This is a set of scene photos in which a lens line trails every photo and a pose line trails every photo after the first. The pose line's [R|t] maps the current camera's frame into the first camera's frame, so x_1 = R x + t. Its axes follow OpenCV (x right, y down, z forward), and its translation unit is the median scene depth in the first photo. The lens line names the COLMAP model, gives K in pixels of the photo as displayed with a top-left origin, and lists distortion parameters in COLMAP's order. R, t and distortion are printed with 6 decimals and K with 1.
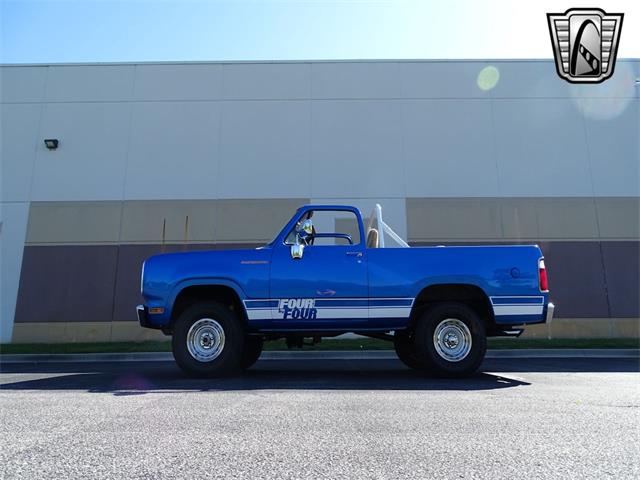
lens RADIAL K [[455.5, 0, 312.5], [0, 455.5, 266.1], [0, 0, 1]] dist [-0.003063, 0.000316]
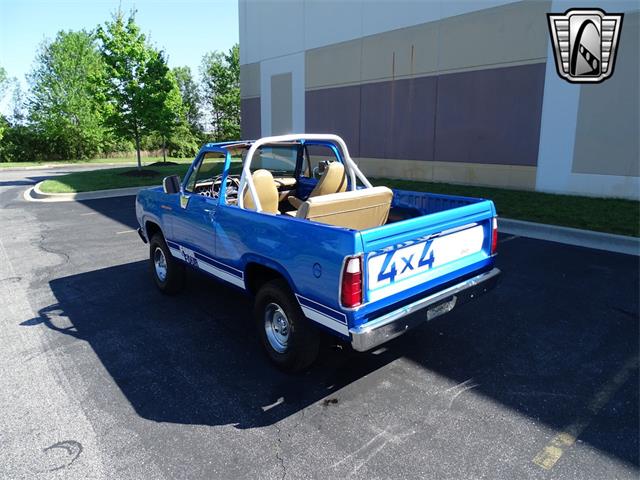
lens RADIAL K [[446.8, 0, 320.8], [0, 446.8, 216.1], [0, 0, 1]] dist [0.000098, -0.000949]
pose [[0.660685, 0.132152, -0.738939, 0.921934], [0.152186, 0.940359, 0.304244, -0.261175], [0.735075, -0.313466, 0.601169, 0.626228]]
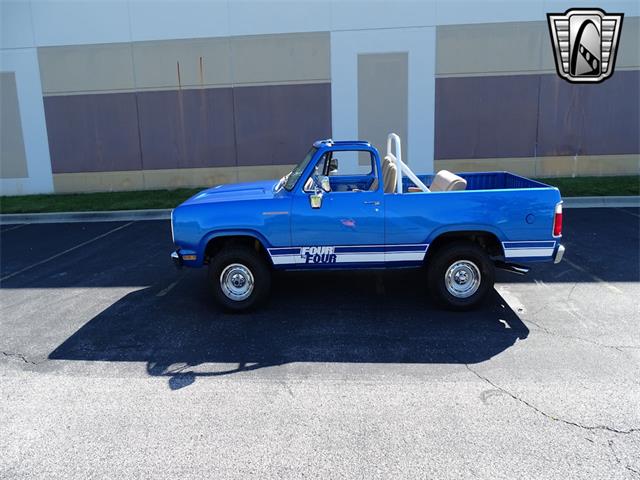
lens RADIAL K [[454.1, 0, 313.7], [0, 454.1, 215.8], [0, 0, 1]] dist [0.001153, 0.000786]
pose [[0.998009, -0.024273, -0.058208, 0.020792], [0.043378, 0.934161, 0.354204, -0.370953], [0.045778, -0.356024, 0.933355, 0.031592]]
